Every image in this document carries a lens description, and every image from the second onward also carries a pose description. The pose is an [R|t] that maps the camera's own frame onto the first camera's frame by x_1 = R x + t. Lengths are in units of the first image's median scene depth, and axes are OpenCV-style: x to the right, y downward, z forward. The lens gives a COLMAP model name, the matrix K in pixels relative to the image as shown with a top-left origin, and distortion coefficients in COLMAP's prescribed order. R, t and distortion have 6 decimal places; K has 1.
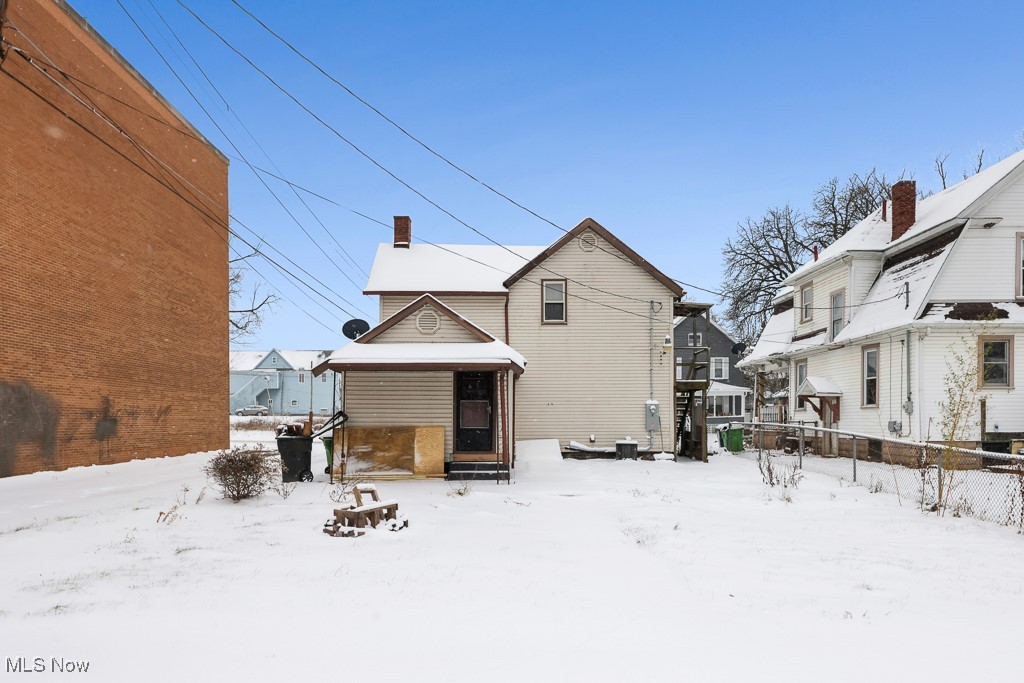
lens RADIAL K [[694.1, 0, 504.3], [0, 694.1, 415.9], [0, 0, 1]] dist [0.011617, 0.006638]
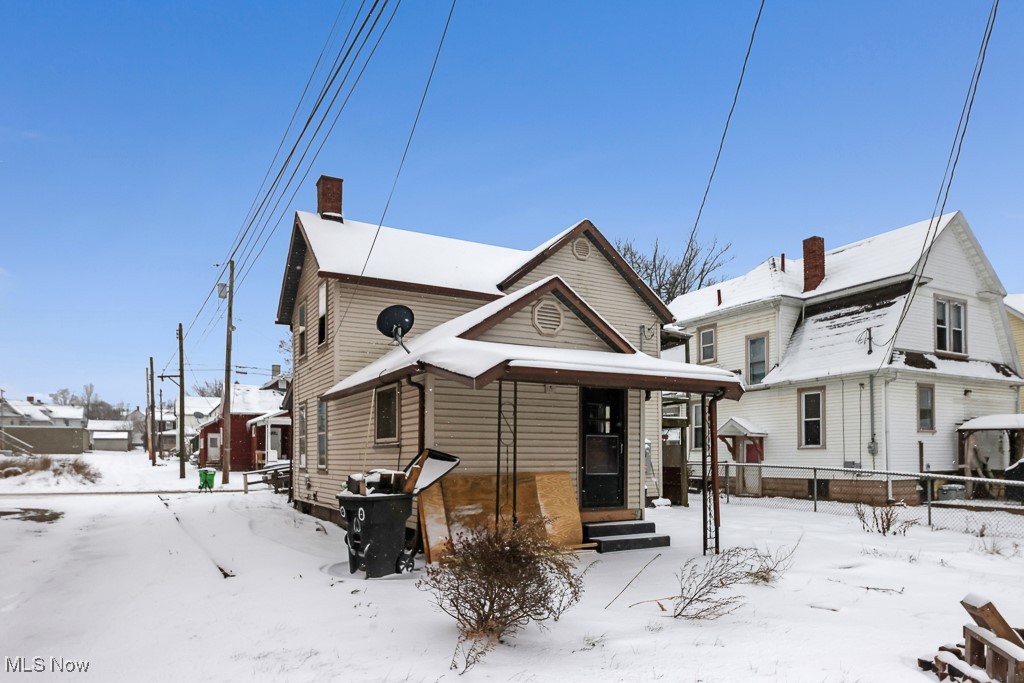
lens RADIAL K [[669.2, 0, 513.9], [0, 669.2, 437.3], [0, 0, 1]] dist [0.018522, 0.000907]
pose [[0.878681, 0.012932, 0.477234, -0.349857], [-0.000423, 0.999654, -0.026309, -0.001742], [-0.477409, 0.022916, 0.878382, 0.348754]]
